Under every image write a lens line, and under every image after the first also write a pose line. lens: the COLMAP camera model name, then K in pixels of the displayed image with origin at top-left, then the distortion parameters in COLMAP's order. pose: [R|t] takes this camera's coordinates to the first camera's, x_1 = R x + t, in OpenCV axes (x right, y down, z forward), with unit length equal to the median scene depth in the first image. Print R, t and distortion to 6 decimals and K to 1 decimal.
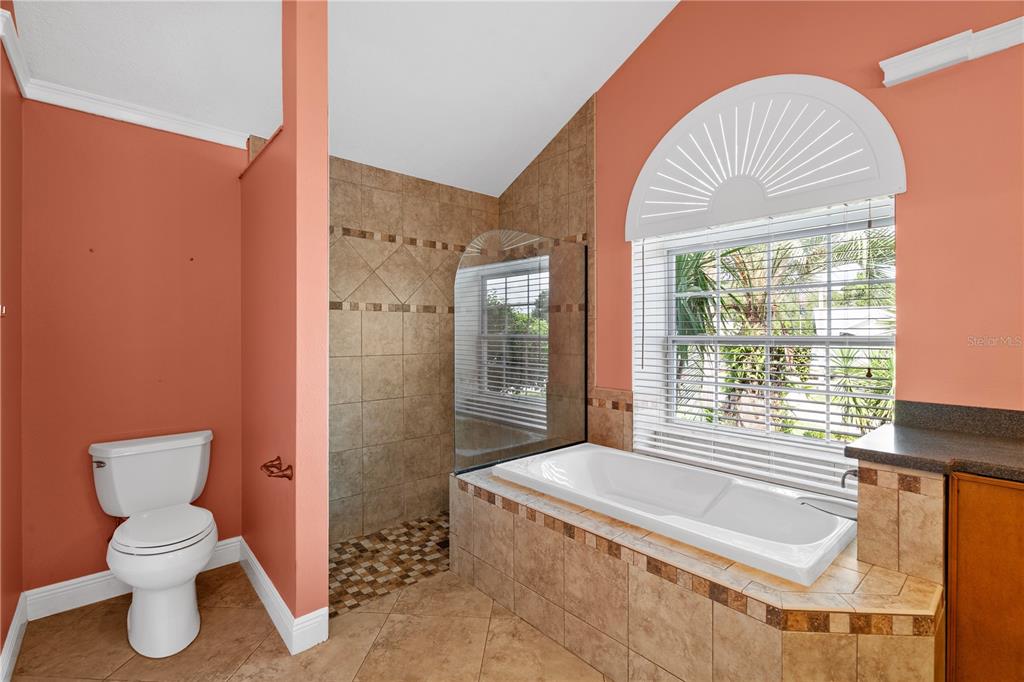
lens RADIAL K [[460.7, 0, 512.2], [0, 460.7, 336.7], [0, 0, 1]] dist [-0.009991, 0.002409]
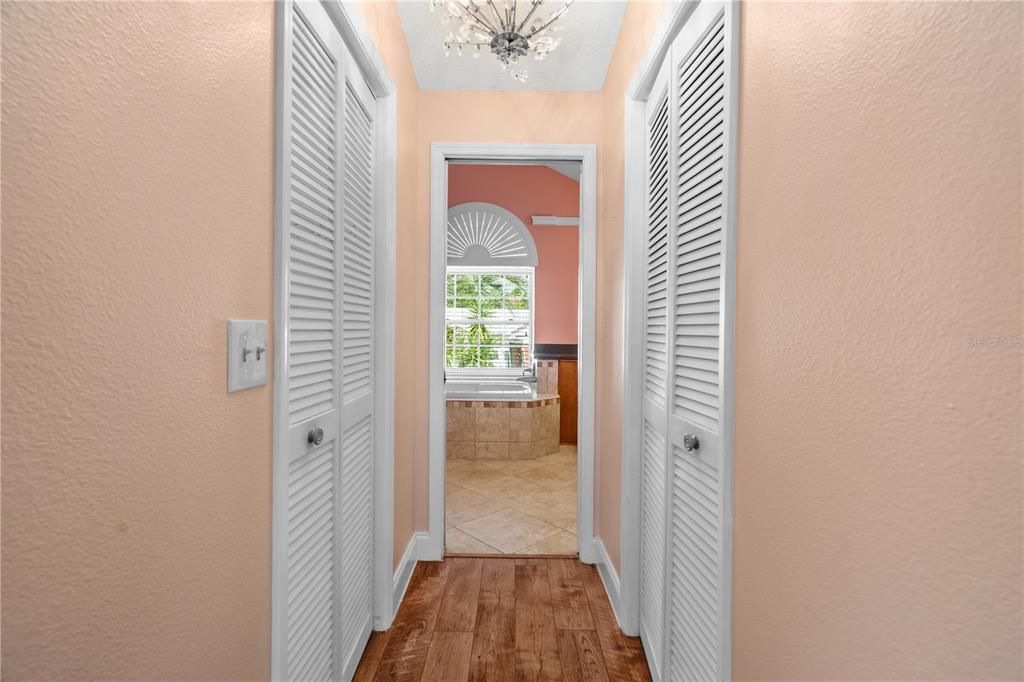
lens RADIAL K [[460.7, 0, 511.9], [0, 460.7, 336.5], [0, 0, 1]] dist [-0.009991, 0.002409]
pose [[0.646096, -0.004948, 0.763240, -1.719092], [-0.012587, 0.999774, 0.017137, 0.072469], [-0.763153, -0.020679, 0.645887, -0.853246]]
